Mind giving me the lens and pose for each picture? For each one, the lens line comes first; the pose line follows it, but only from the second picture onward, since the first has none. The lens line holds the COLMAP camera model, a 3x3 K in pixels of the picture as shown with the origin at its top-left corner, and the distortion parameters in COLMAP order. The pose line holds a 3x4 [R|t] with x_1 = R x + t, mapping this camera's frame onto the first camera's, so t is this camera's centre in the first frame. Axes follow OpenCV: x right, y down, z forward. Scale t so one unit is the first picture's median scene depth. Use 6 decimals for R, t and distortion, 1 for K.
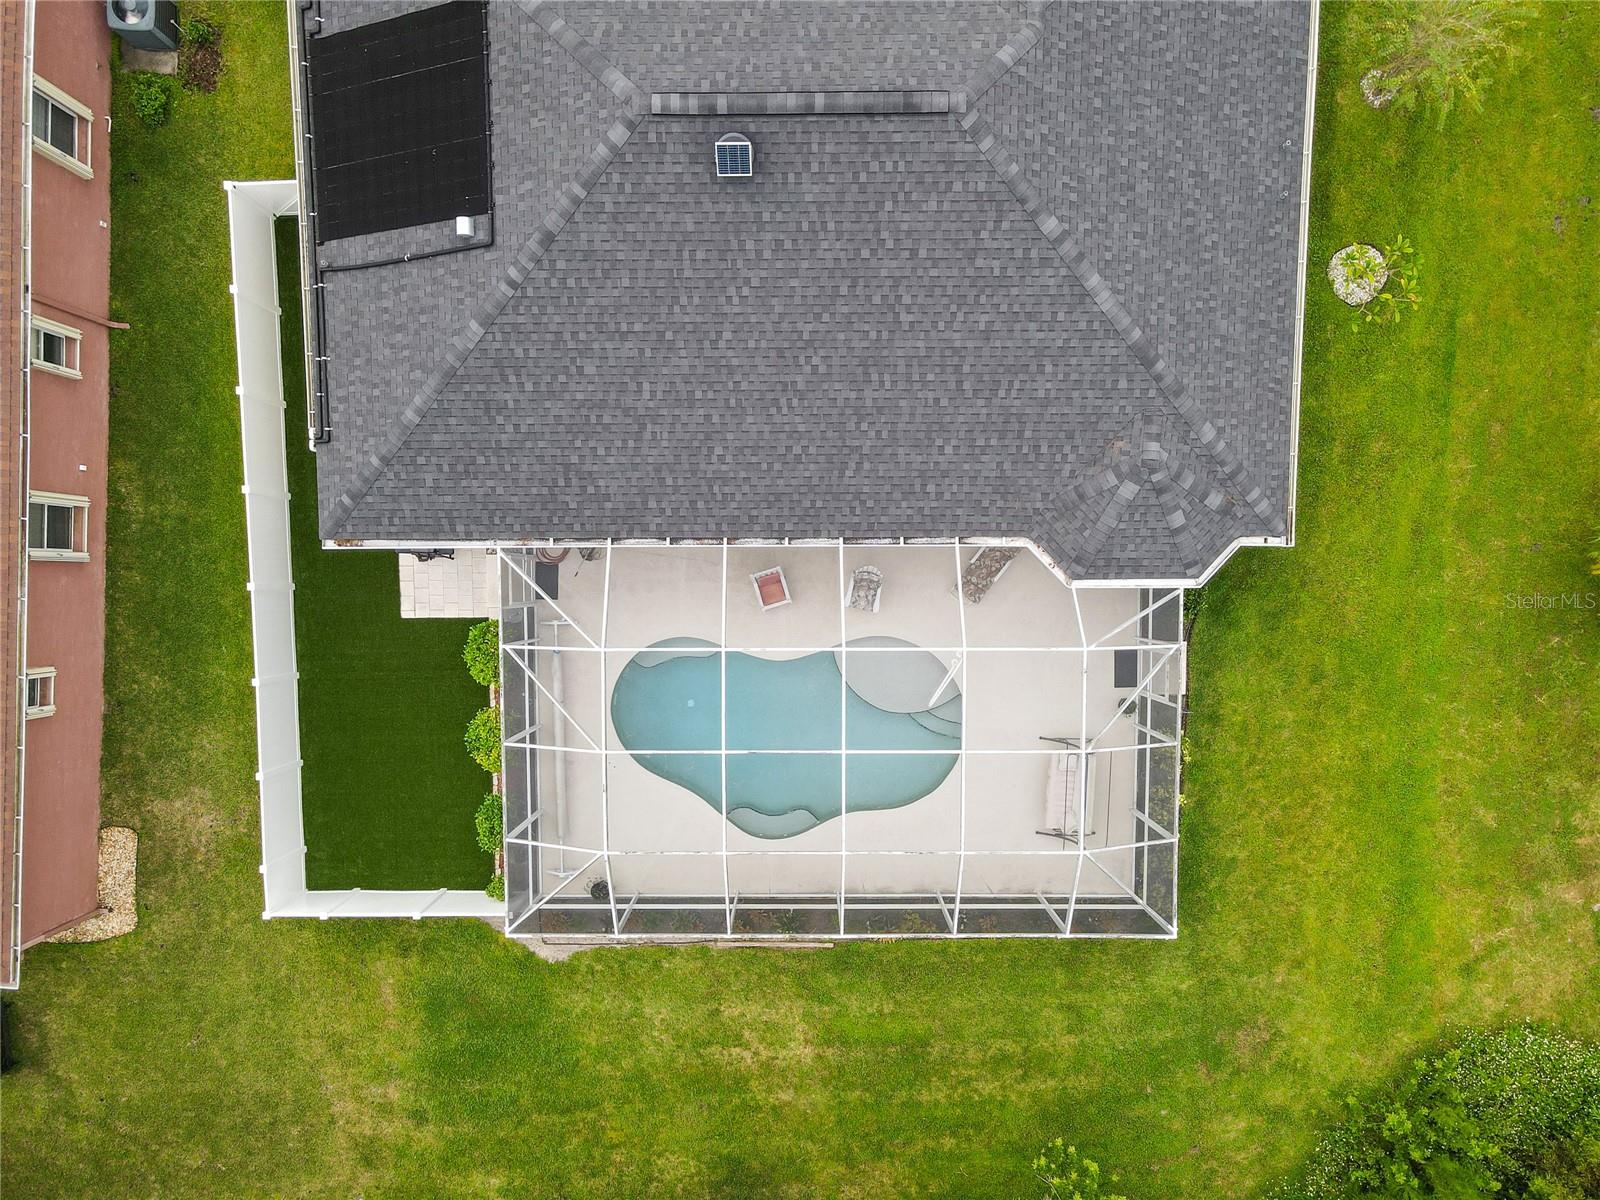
lens RADIAL K [[1226.0, 0, 796.0], [0, 1226.0, 647.6], [0, 0, 1]] dist [-0.062142, -0.002120]
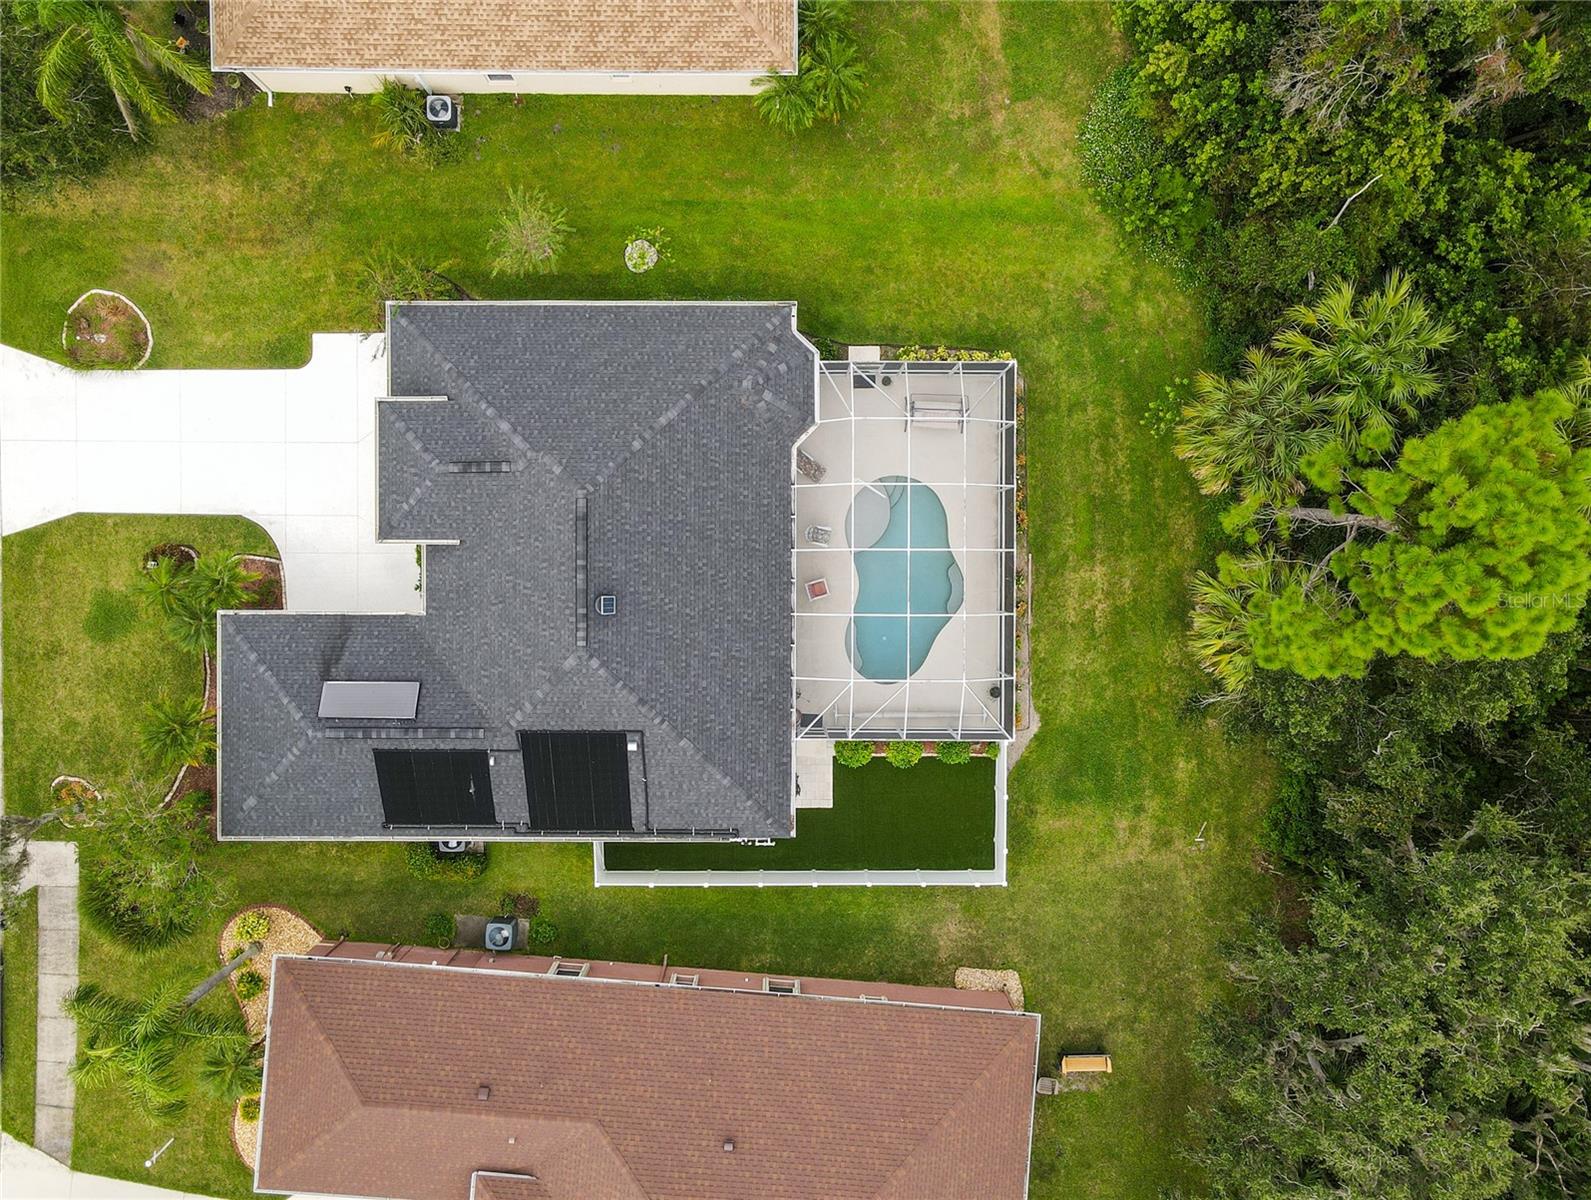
lens RADIAL K [[1219.1, 0, 791.6], [0, 1219.1, 647.3], [0, 0, 1]] dist [-0.062142, -0.002120]
pose [[0.002759, -0.998446, -0.055662, -0.006046], [0.998909, 0.005346, -0.046382, -0.004118], [0.046607, -0.055473, 0.997372, -0.759987]]
